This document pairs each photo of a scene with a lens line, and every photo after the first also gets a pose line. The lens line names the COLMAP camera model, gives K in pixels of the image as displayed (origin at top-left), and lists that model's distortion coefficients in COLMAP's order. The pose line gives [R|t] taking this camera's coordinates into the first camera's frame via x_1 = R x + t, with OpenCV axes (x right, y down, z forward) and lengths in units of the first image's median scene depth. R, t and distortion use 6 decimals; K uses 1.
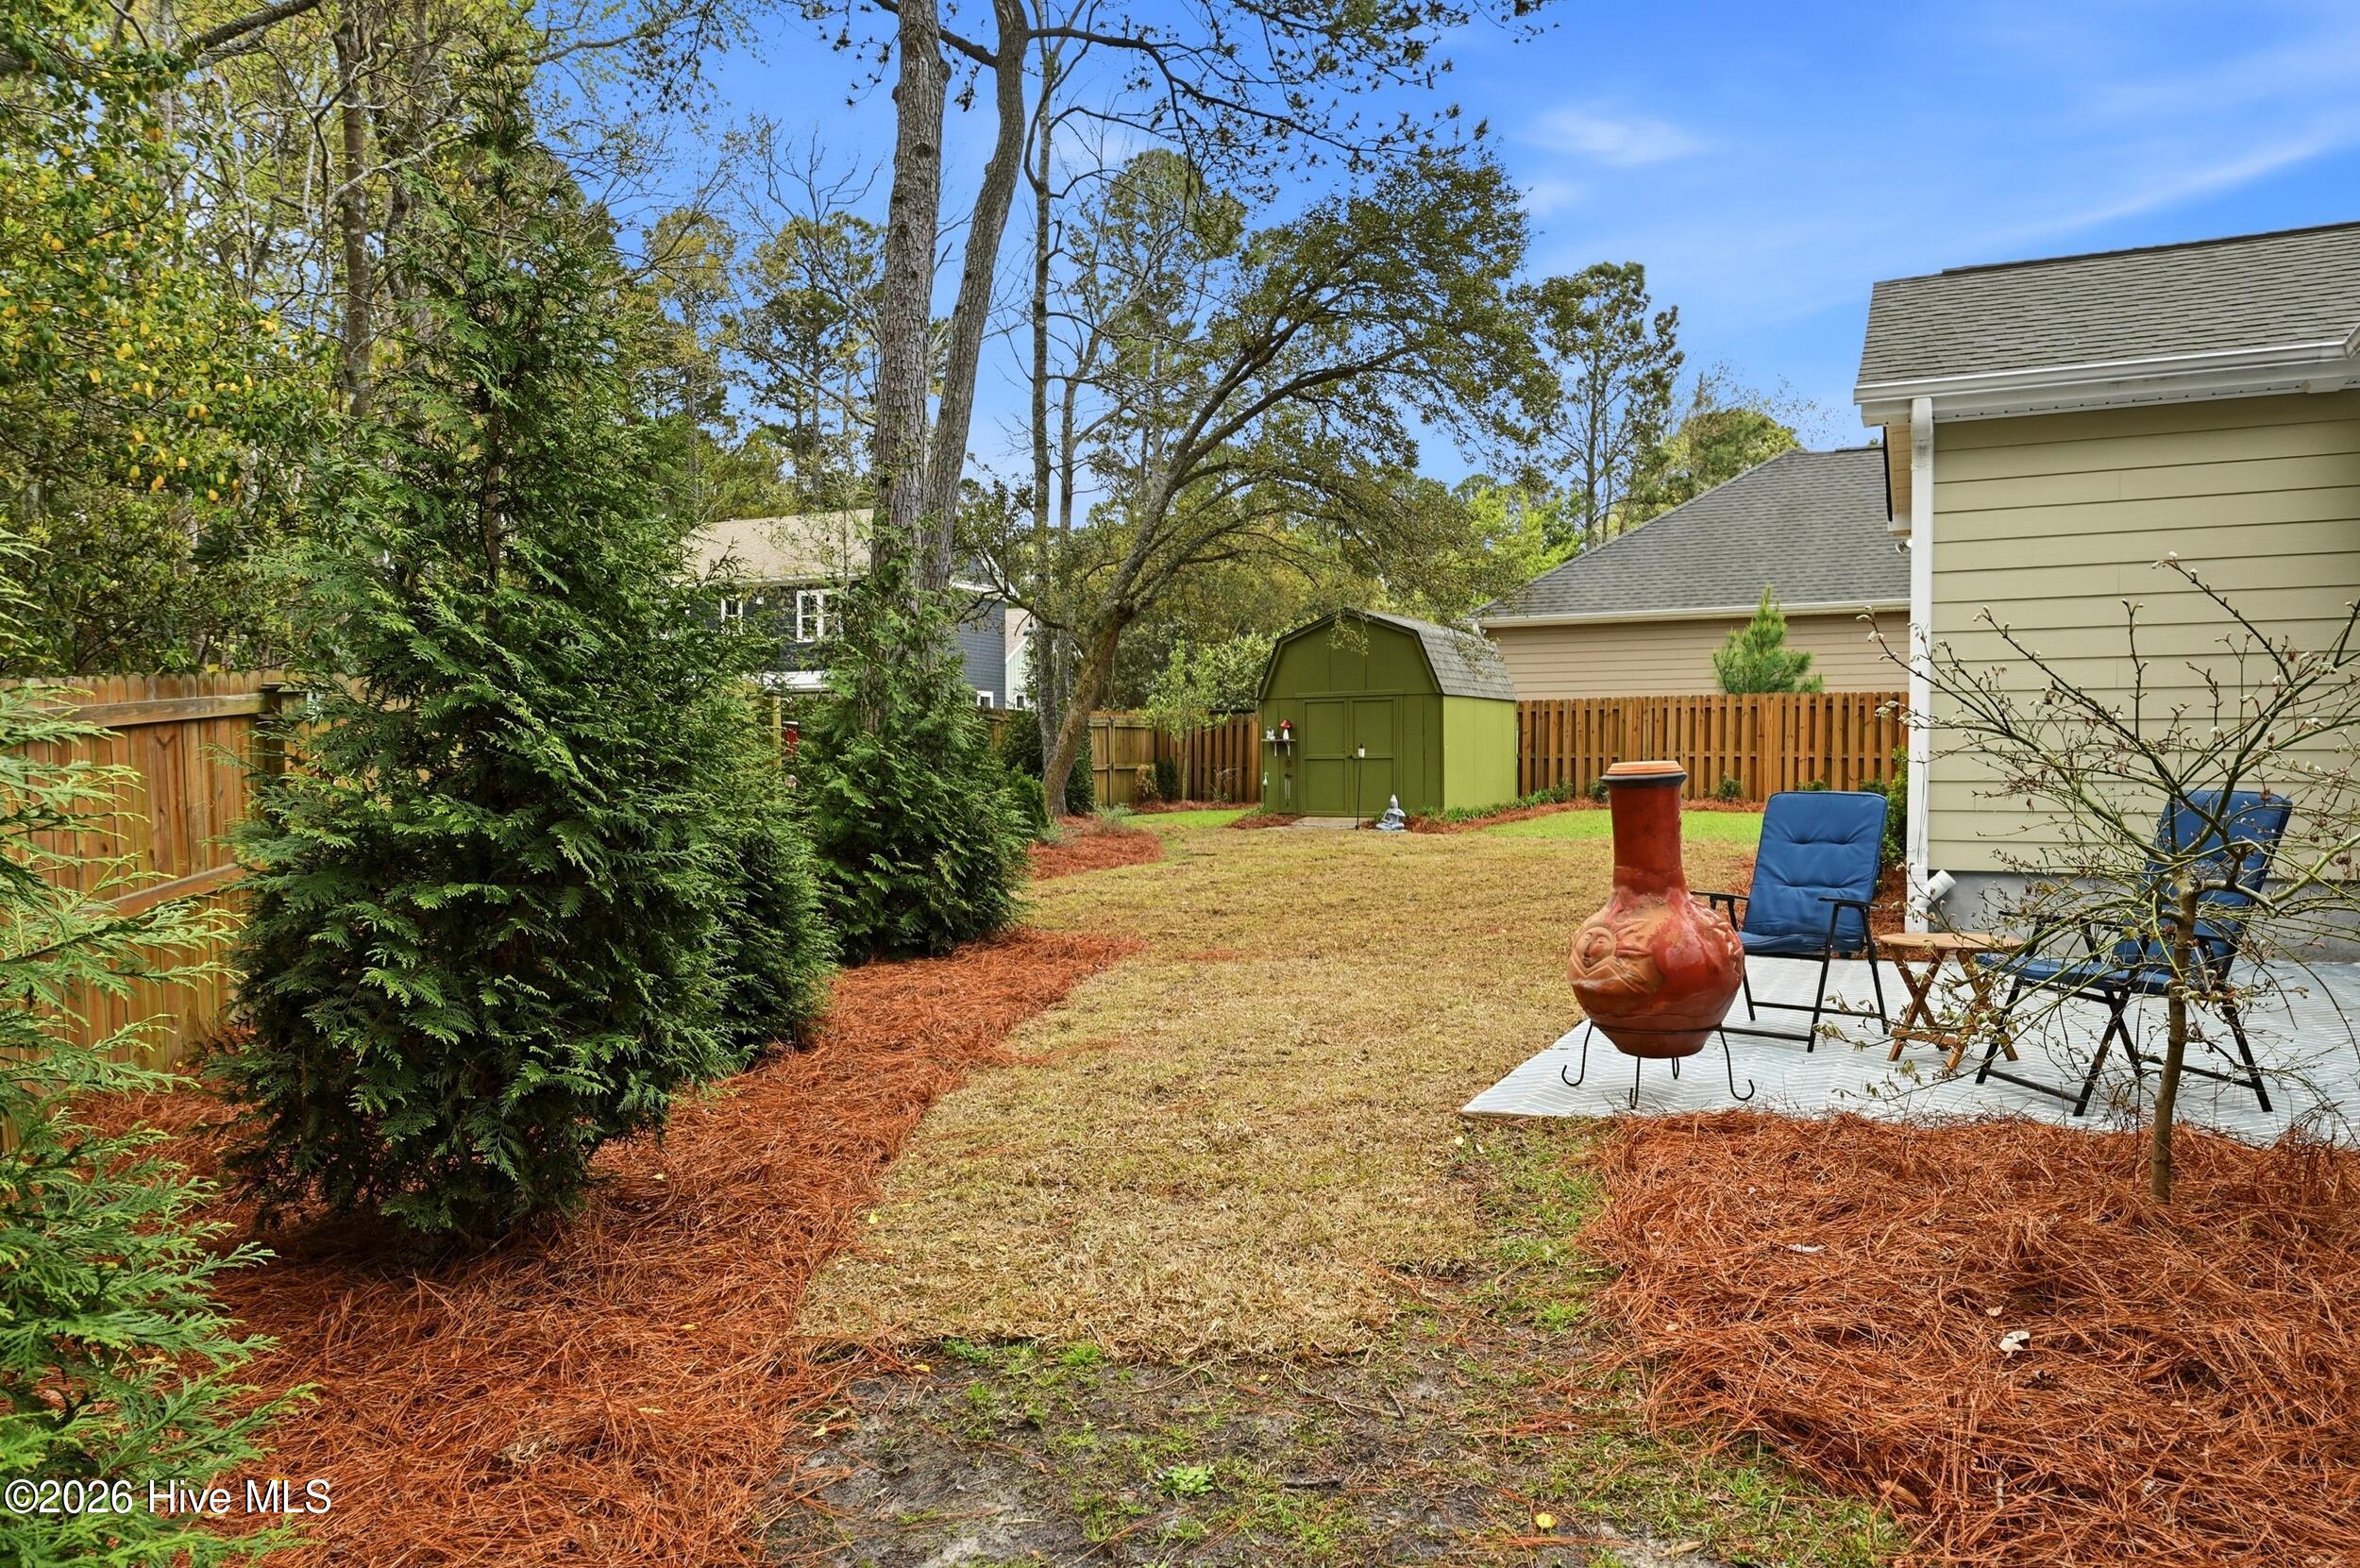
lens RADIAL K [[1633.0, 0, 1176.0], [0, 1633.0, 802.8], [0, 0, 1]] dist [0.012330, 0.001004]
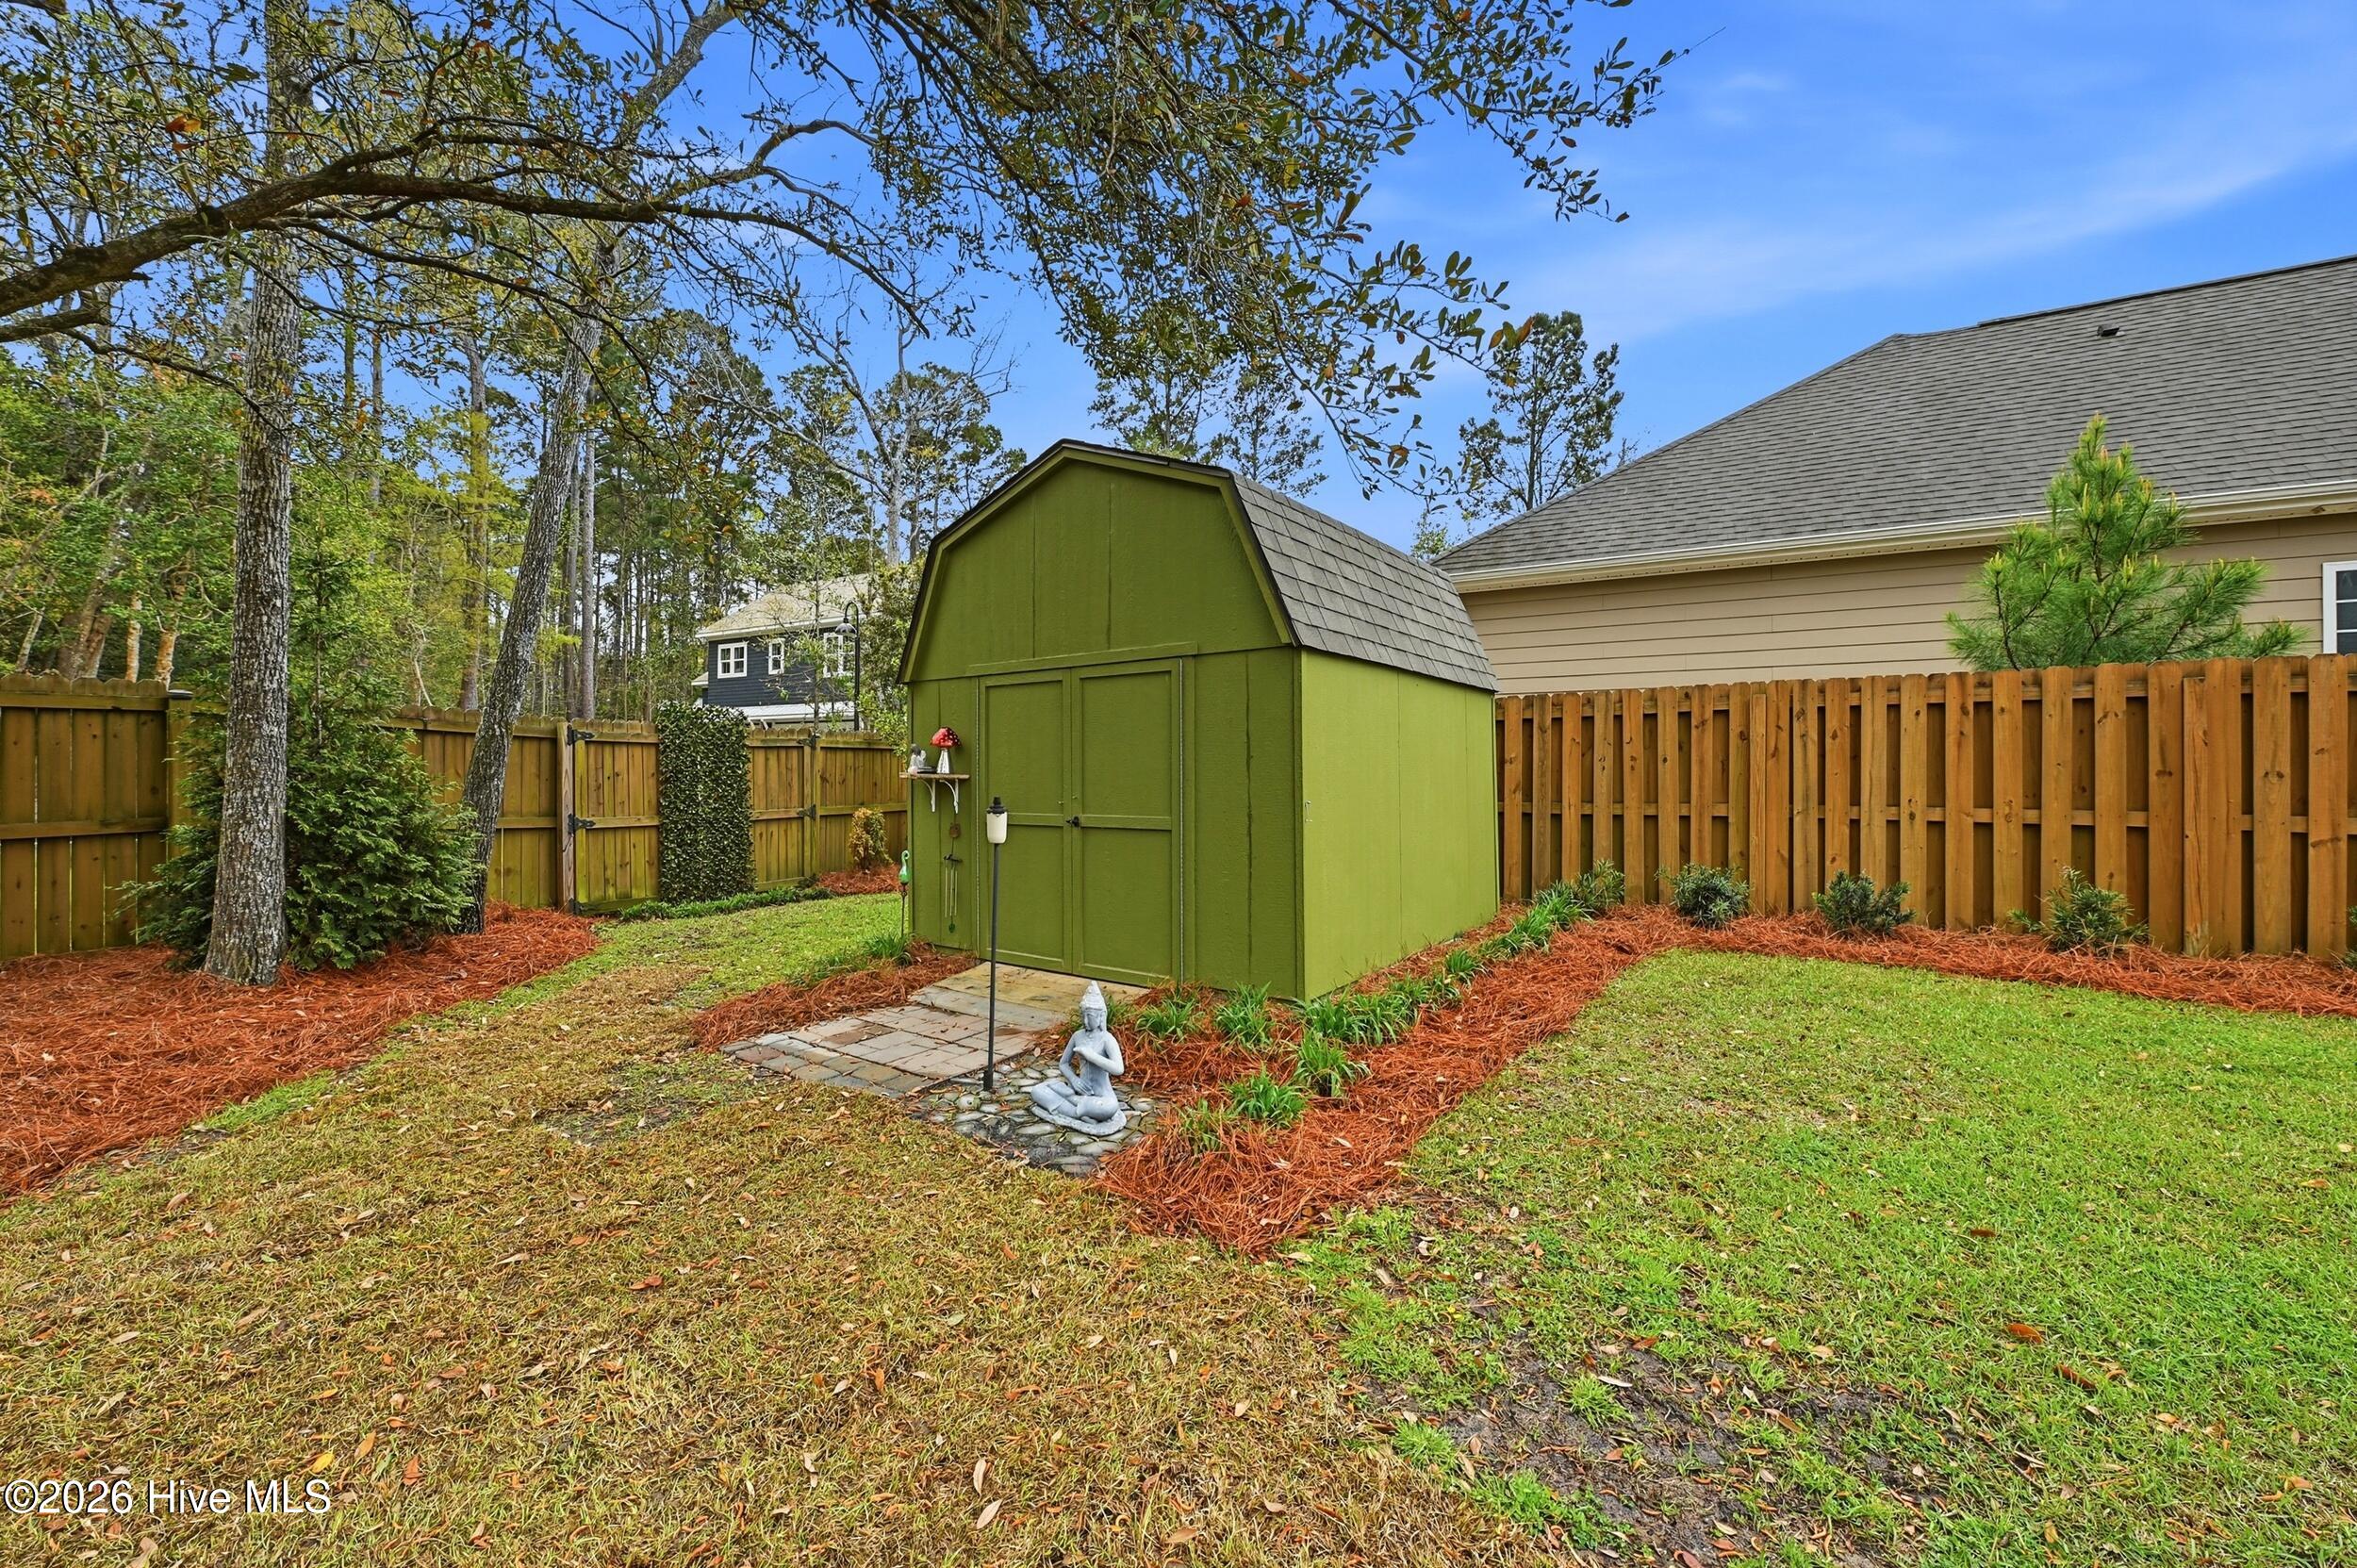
lens RADIAL K [[937.8, 0, 1177.5], [0, 937.8, 774.2], [0, 0, 1]] dist [-0.009259, 0.000210]
pose [[0.997182, 0.005216, -0.074839, 0.136679], [-0.007159, 0.999644, -0.025717, -0.031211], [0.074678, 0.026180, 0.996864, 0.719144]]
